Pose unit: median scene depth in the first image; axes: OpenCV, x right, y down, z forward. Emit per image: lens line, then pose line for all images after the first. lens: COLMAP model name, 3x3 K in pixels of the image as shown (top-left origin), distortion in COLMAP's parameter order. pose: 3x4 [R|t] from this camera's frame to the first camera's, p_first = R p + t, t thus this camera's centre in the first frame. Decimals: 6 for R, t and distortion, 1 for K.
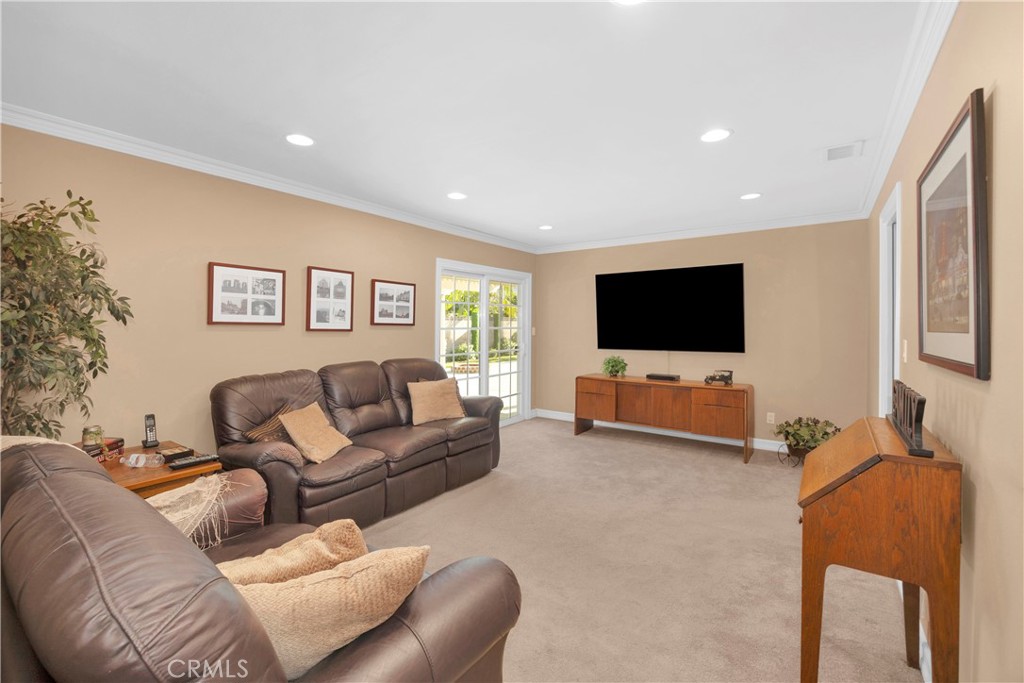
lens RADIAL K [[439.9, 0, 504.9], [0, 439.9, 333.3], [0, 0, 1]] dist [-0.003627, -0.000028]
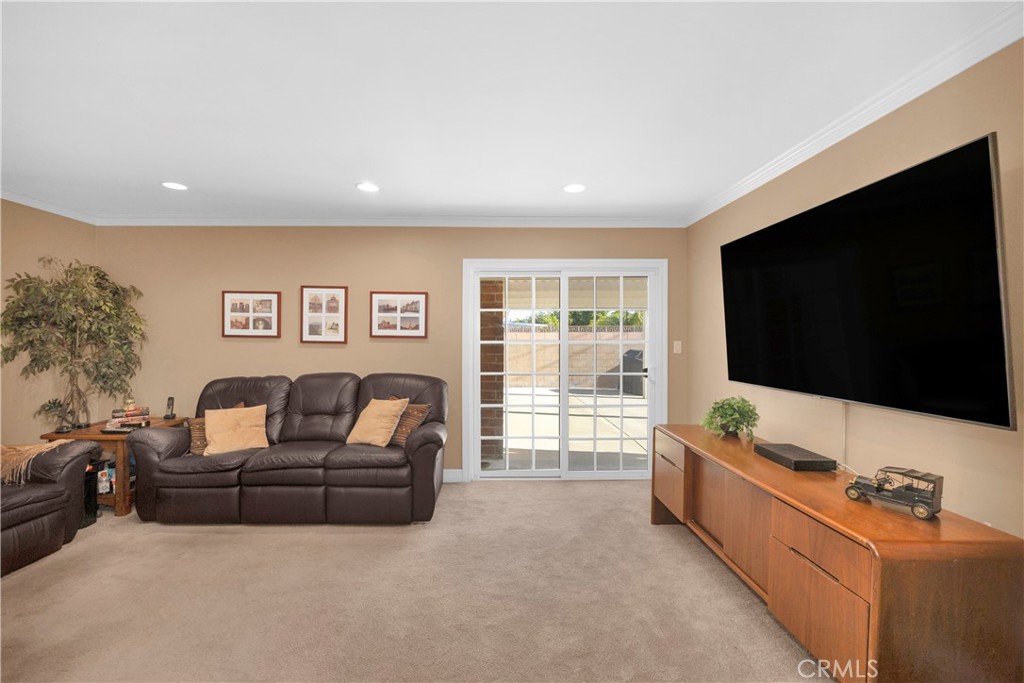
lens RADIAL K [[439.9, 0, 507.9], [0, 439.9, 342.1], [0, 0, 1]] dist [-0.003627, -0.000028]
pose [[0.598754, 0.006932, -0.800903, 0.752711], [-0.015804, 0.999870, -0.003161, -0.010943], [0.800777, 0.014550, 0.598786, 0.716142]]
